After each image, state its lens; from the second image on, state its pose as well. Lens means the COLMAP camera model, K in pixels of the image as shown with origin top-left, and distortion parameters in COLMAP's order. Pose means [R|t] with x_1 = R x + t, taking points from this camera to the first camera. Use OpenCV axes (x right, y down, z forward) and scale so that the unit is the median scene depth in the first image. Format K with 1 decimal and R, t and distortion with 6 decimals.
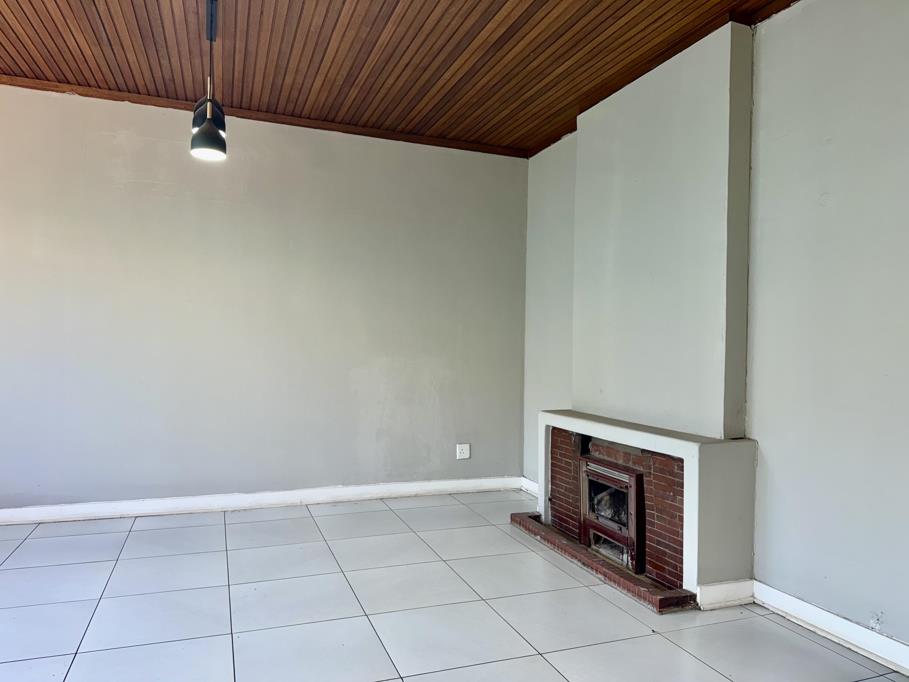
lens RADIAL K [[643.5, 0, 455.3], [0, 643.5, 347.4], [0, 0, 1]] dist [0.040470, -0.060925]
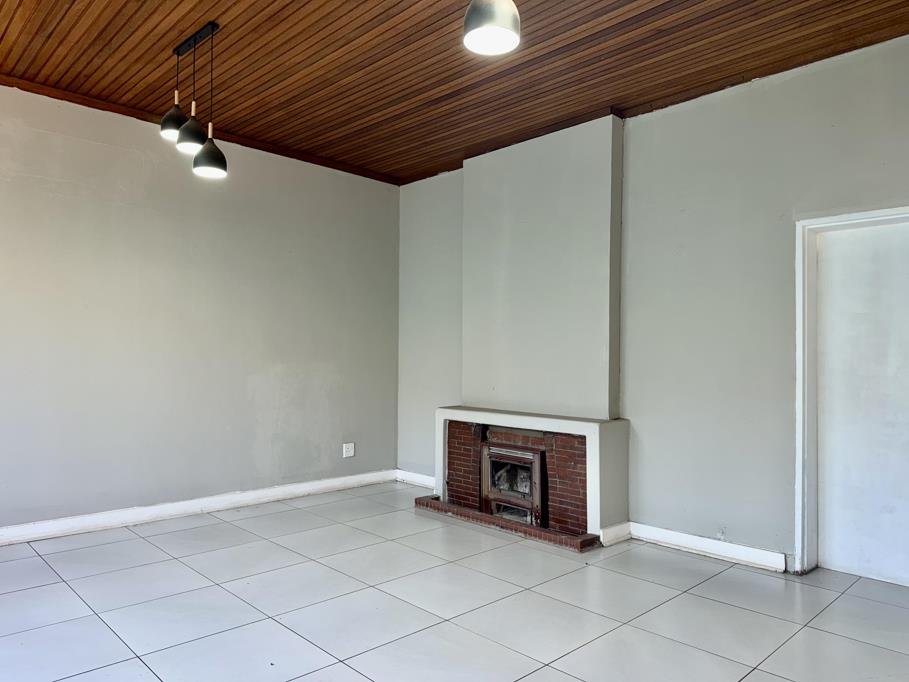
lens RADIAL K [[641.8, 0, 454.5], [0, 641.8, 341.0], [0, 0, 1]] dist [0.064704, -0.072281]
pose [[0.917093, 0.000432, 0.398674, -0.344067], [0.007266, 0.999815, -0.017798, -0.000996], [-0.398608, 0.019219, 0.916920, -0.093603]]
